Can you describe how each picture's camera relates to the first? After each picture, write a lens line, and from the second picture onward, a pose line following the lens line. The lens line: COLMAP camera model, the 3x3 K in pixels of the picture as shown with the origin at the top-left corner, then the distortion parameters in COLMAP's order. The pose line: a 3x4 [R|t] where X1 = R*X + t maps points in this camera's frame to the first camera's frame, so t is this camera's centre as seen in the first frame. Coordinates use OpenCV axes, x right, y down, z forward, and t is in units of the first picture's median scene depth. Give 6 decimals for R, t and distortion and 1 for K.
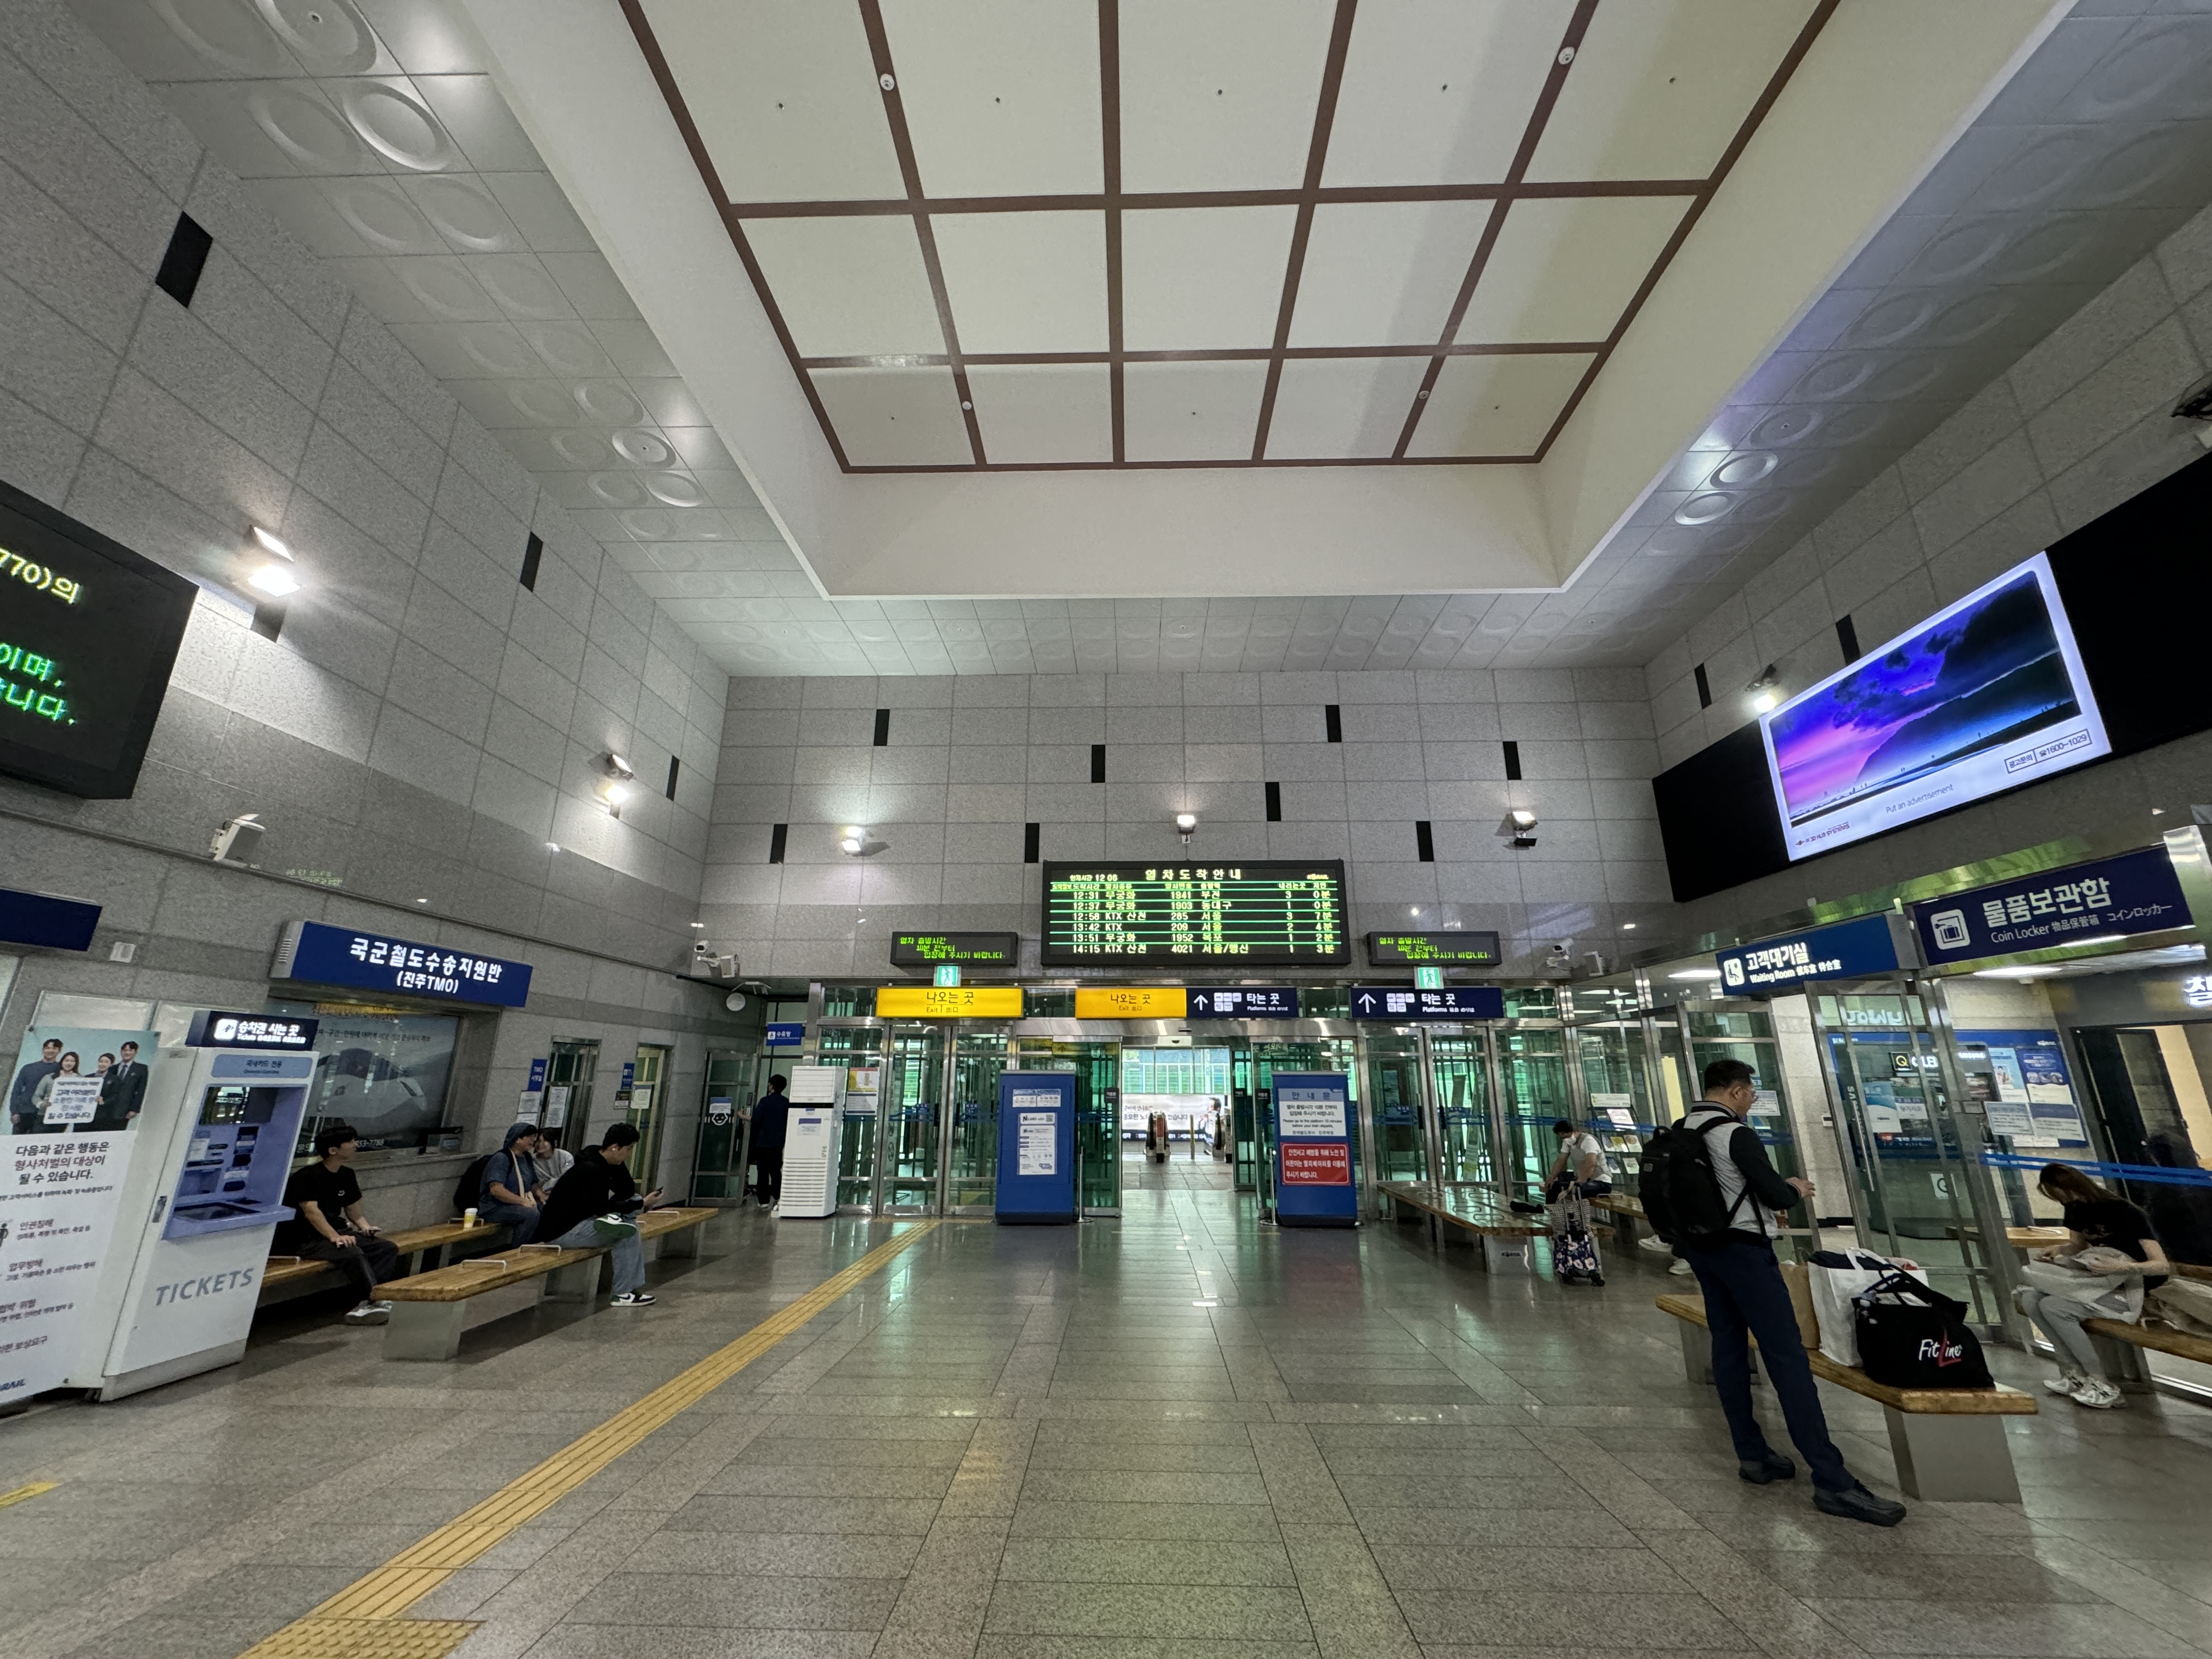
lens RADIAL K [[887.1, 0, 1101.8], [0, 887.1, 828.1], [0, 0, 1]] dist [-0.007513, -0.002991]
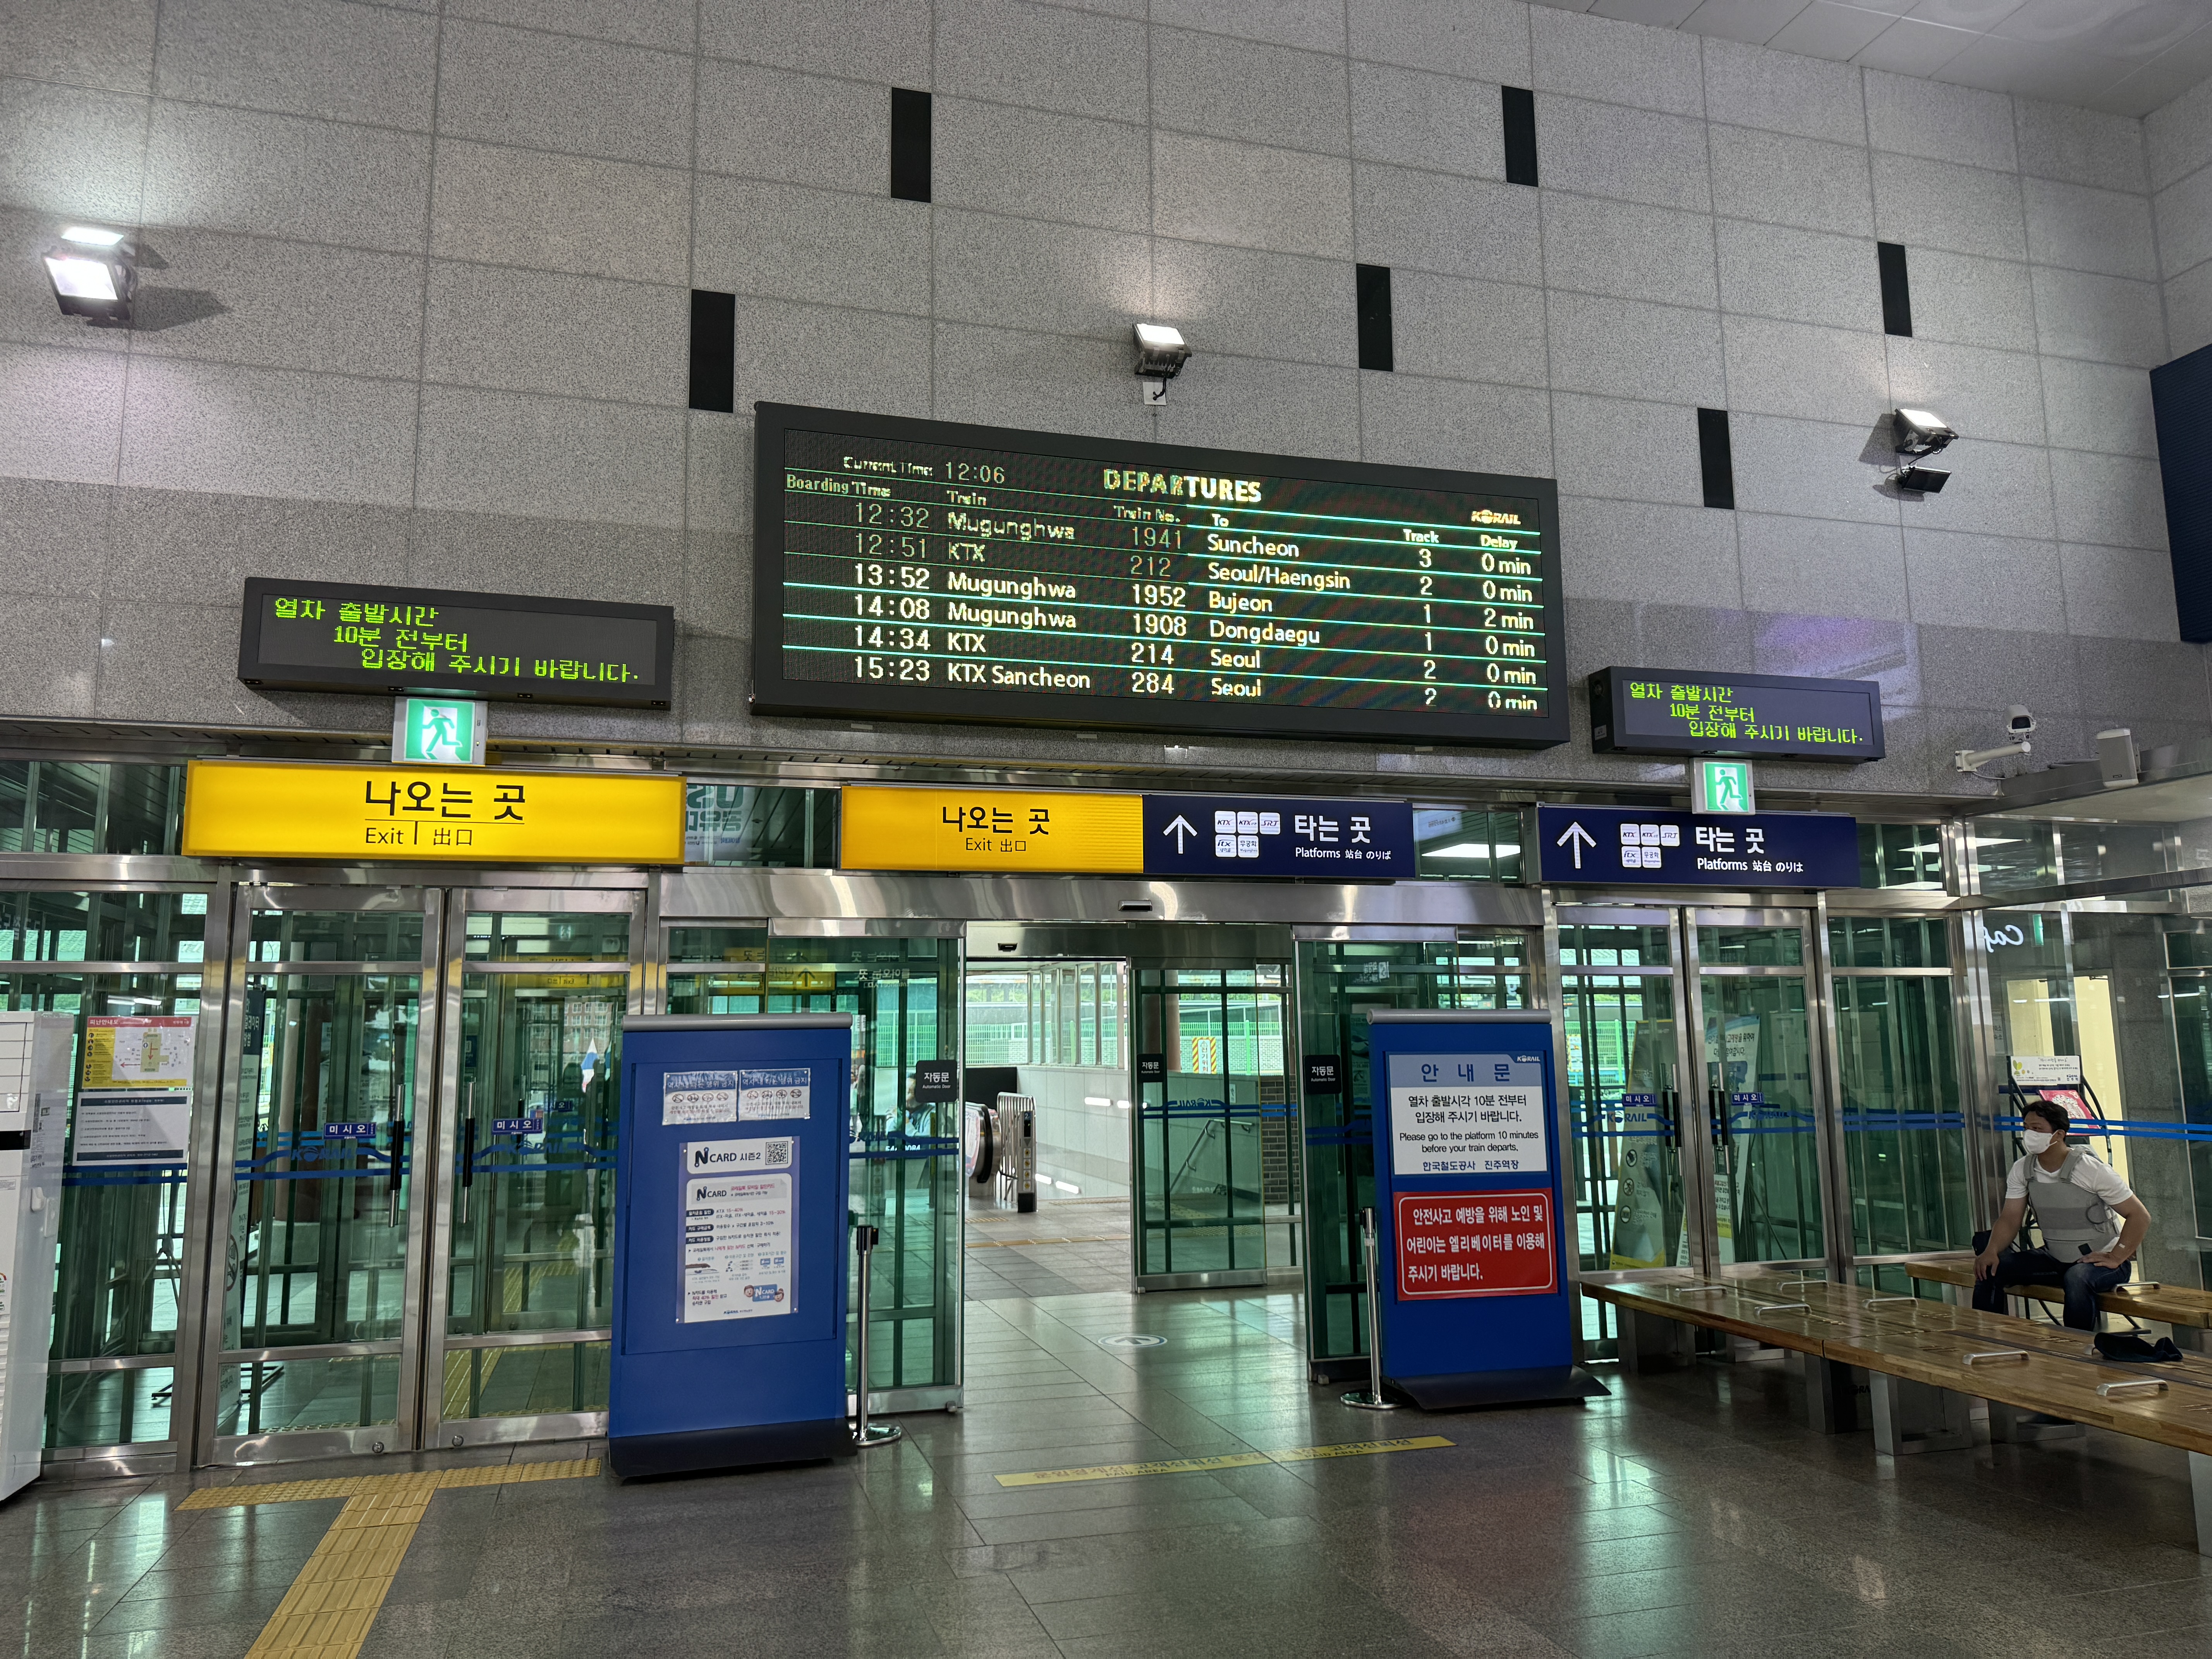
lens RADIAL K [[1552.4, 0, 1107.1], [0, 1552.4, 822.9], [0, 0, 1]] dist [0.021051, -0.030790]
pose [[0.948242, 0.028340, 0.316283, -0.123642], [-0.073804, 0.988404, 0.132706, 0.108118], [-0.308854, -0.149181, 0.939337, 0.399925]]
